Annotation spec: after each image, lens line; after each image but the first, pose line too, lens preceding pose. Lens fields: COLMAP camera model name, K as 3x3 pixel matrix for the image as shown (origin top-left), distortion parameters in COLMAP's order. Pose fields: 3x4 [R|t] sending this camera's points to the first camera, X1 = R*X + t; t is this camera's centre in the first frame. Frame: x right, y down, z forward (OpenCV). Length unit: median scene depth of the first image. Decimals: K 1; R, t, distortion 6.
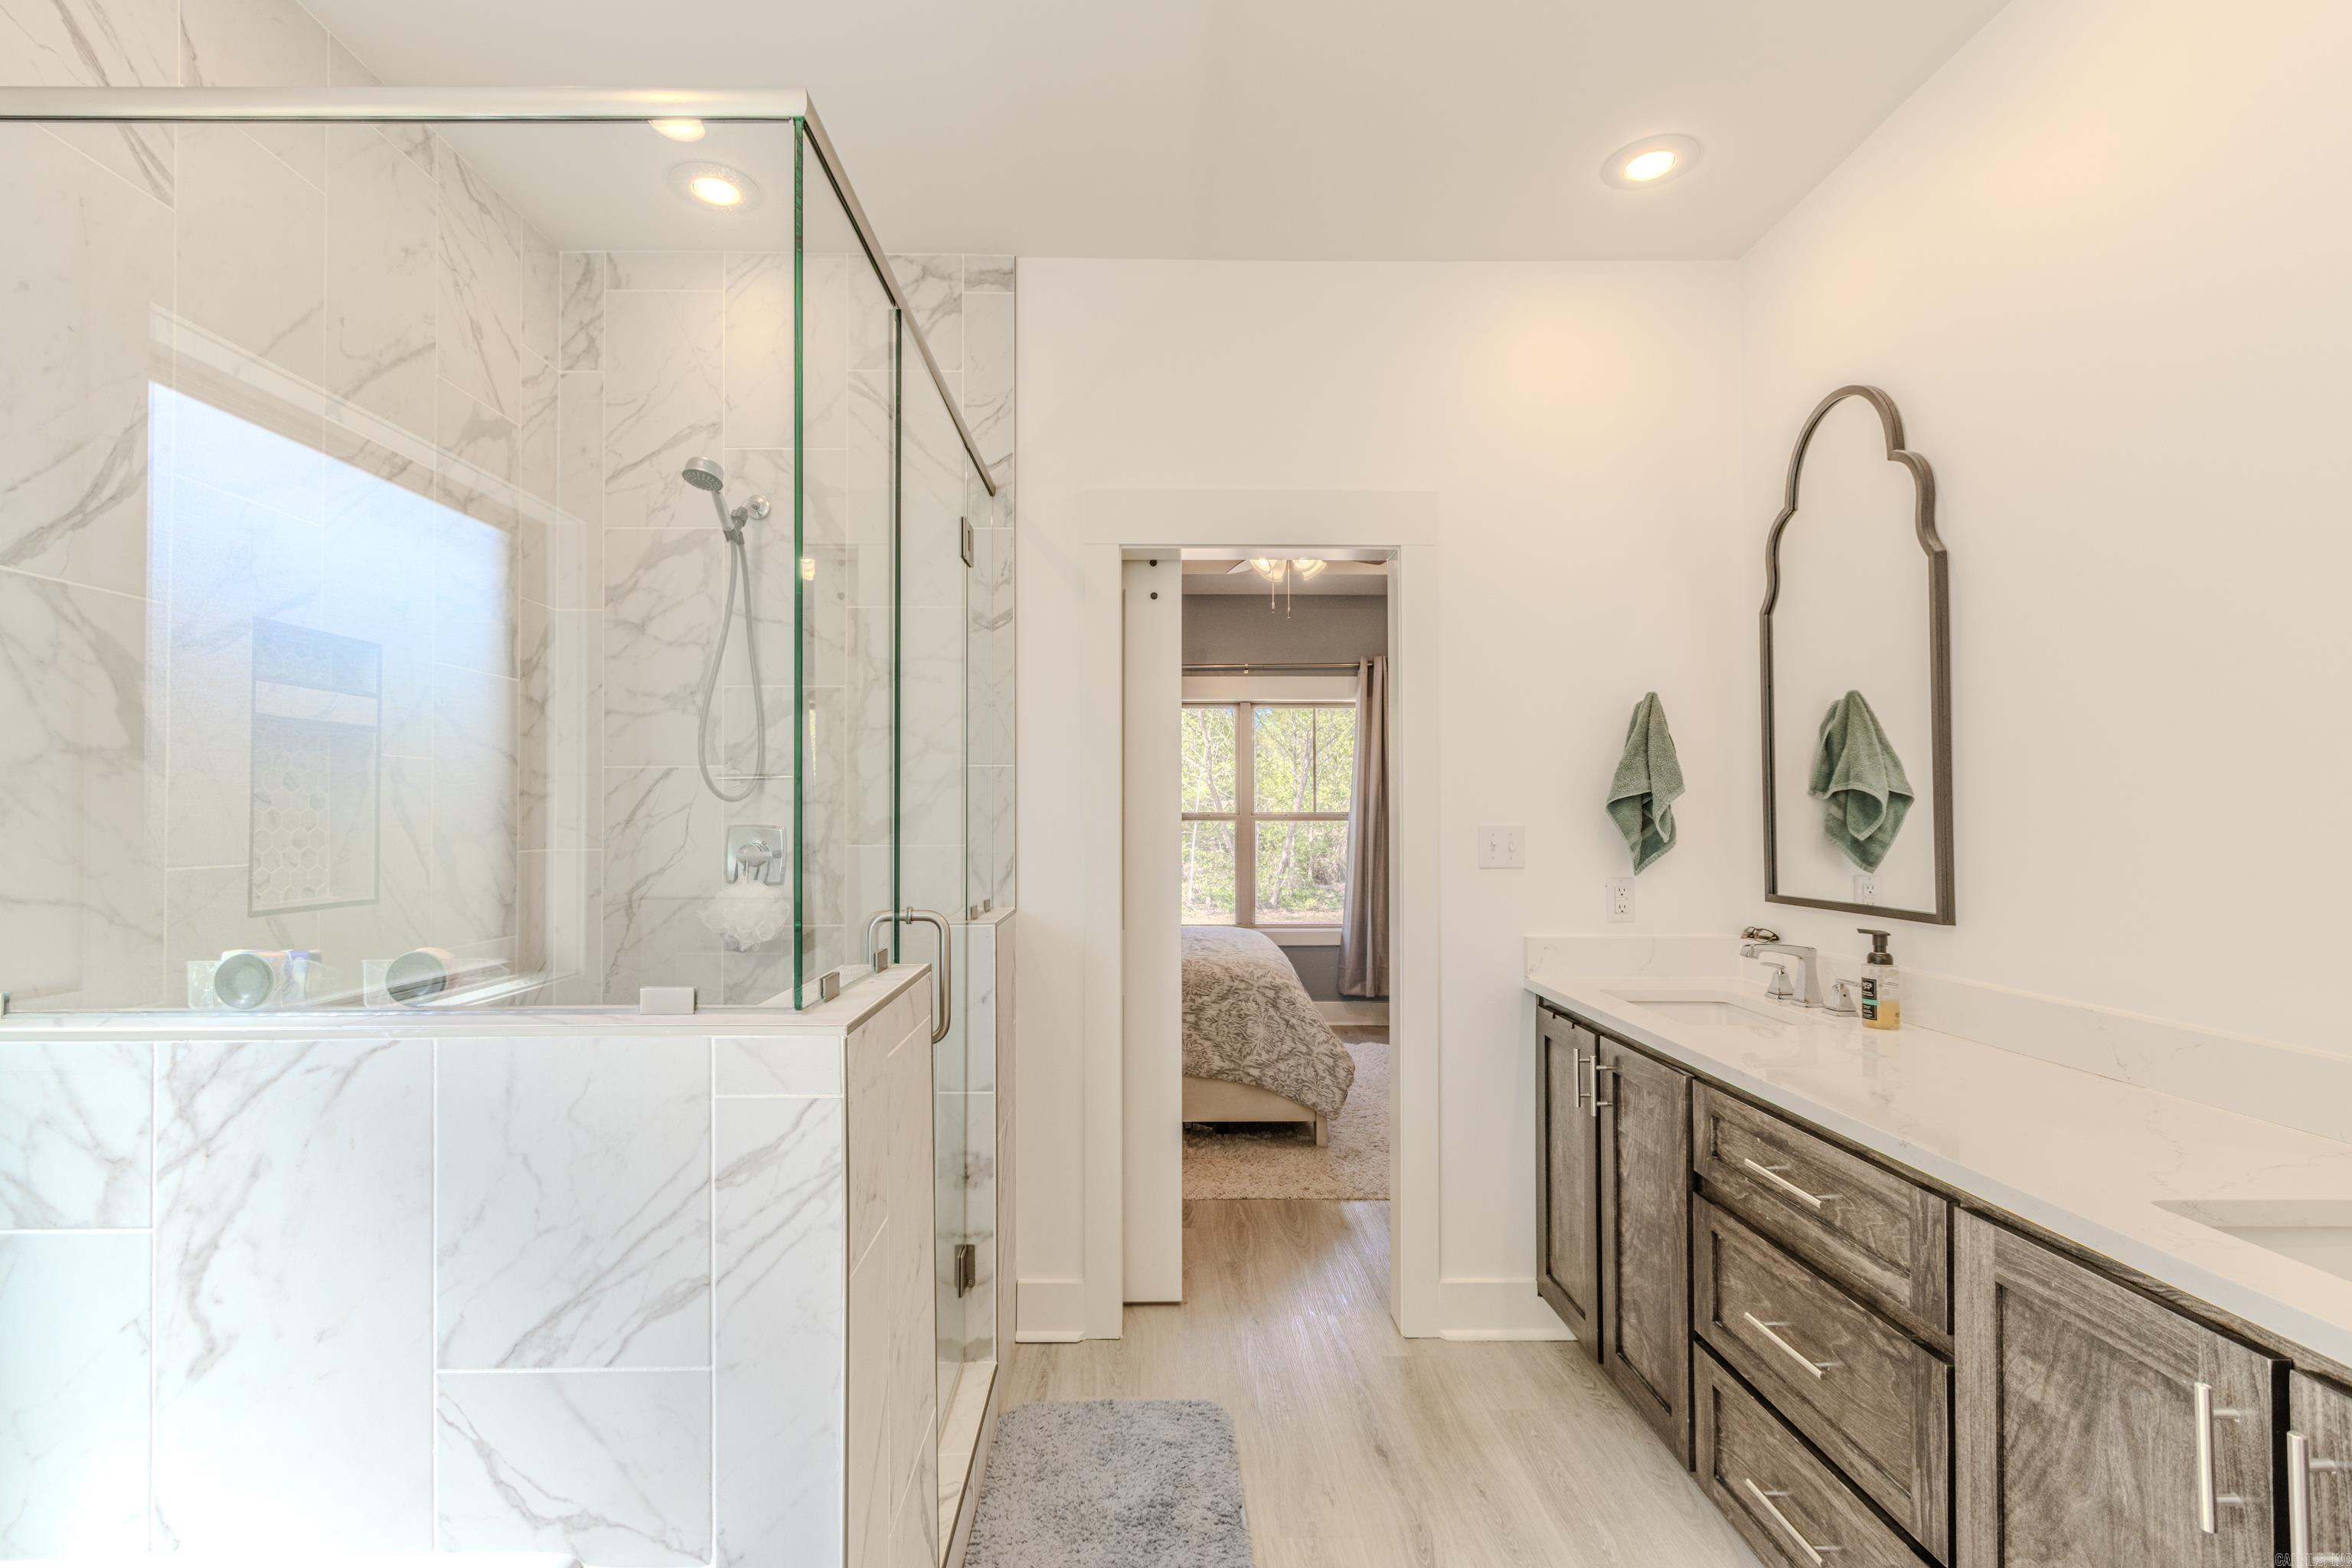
lens RADIAL K [[1096.6, 0, 1171.8], [0, 1096.6, 794.4], [0, 0, 1]] dist [0.011229, -0.004685]
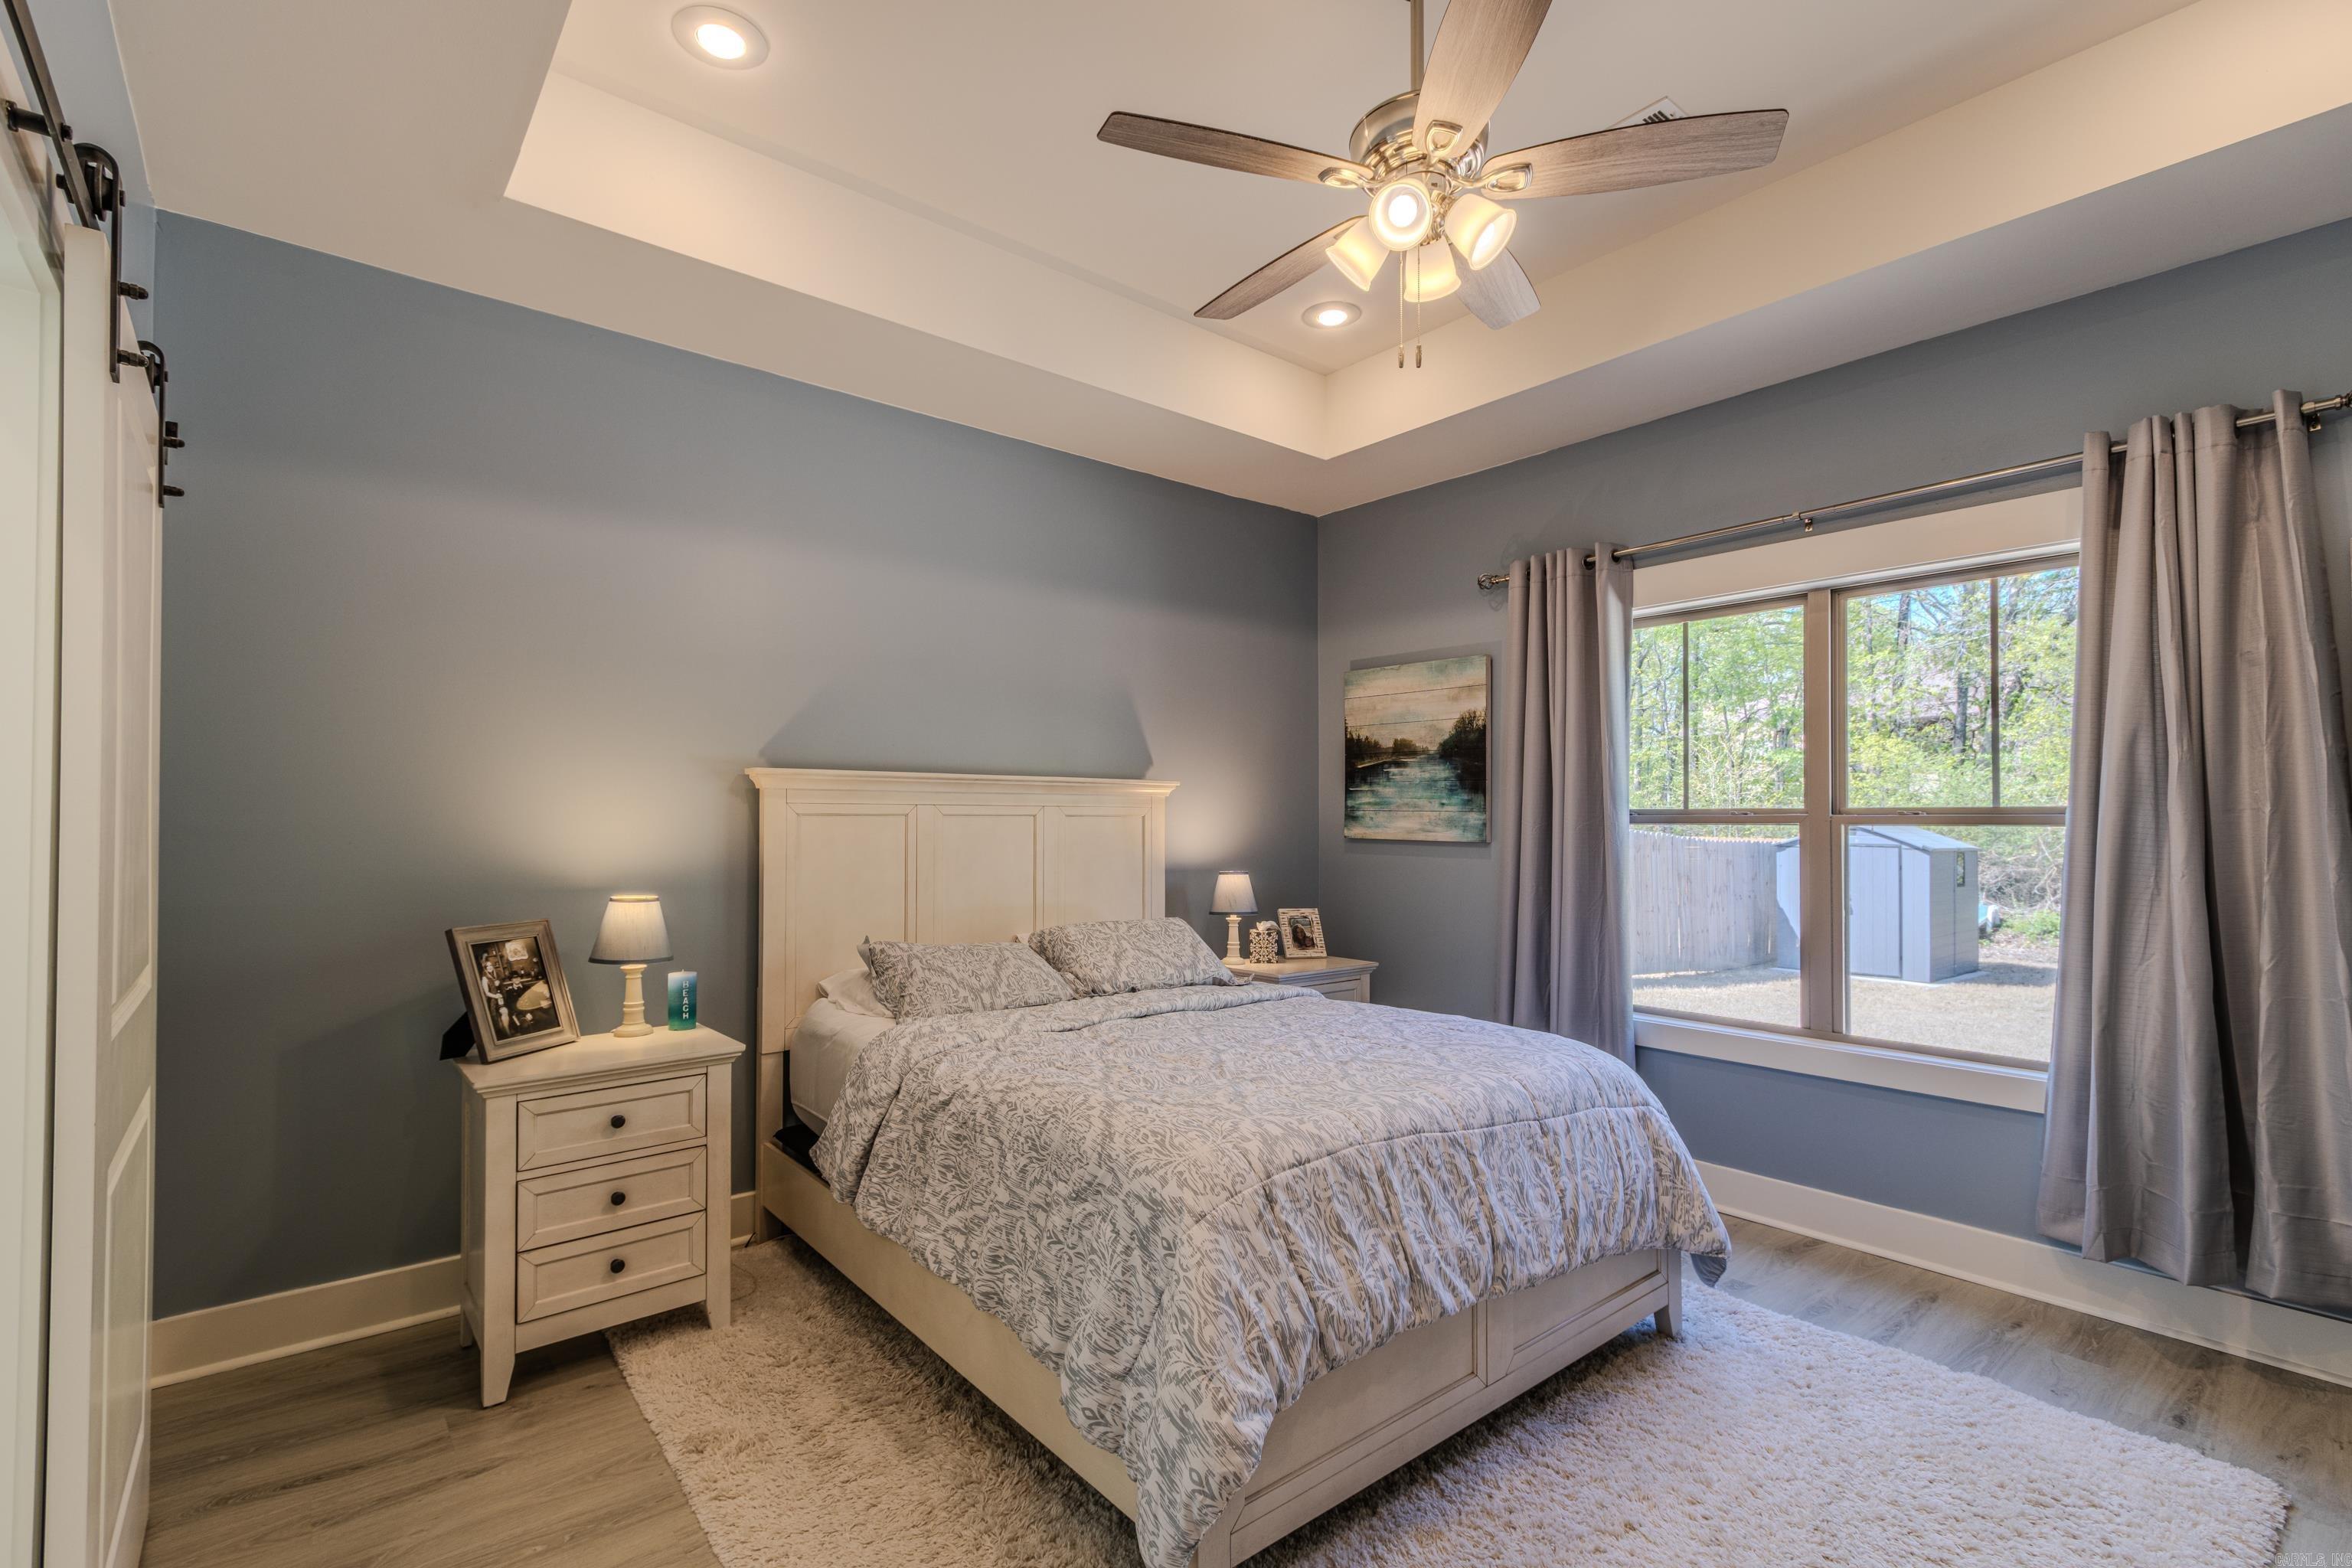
lens RADIAL K [[1096.6, 0, 1182.0], [0, 1096.6, 788.5], [0, 0, 1]] dist [0.011229, -0.004685]
pose [[0.631103, -0.015466, -0.775545, 0.280125], [0.011983, 0.999876, -0.010188, 0.009322], [0.775606, -0.002864, 0.631210, 0.462992]]
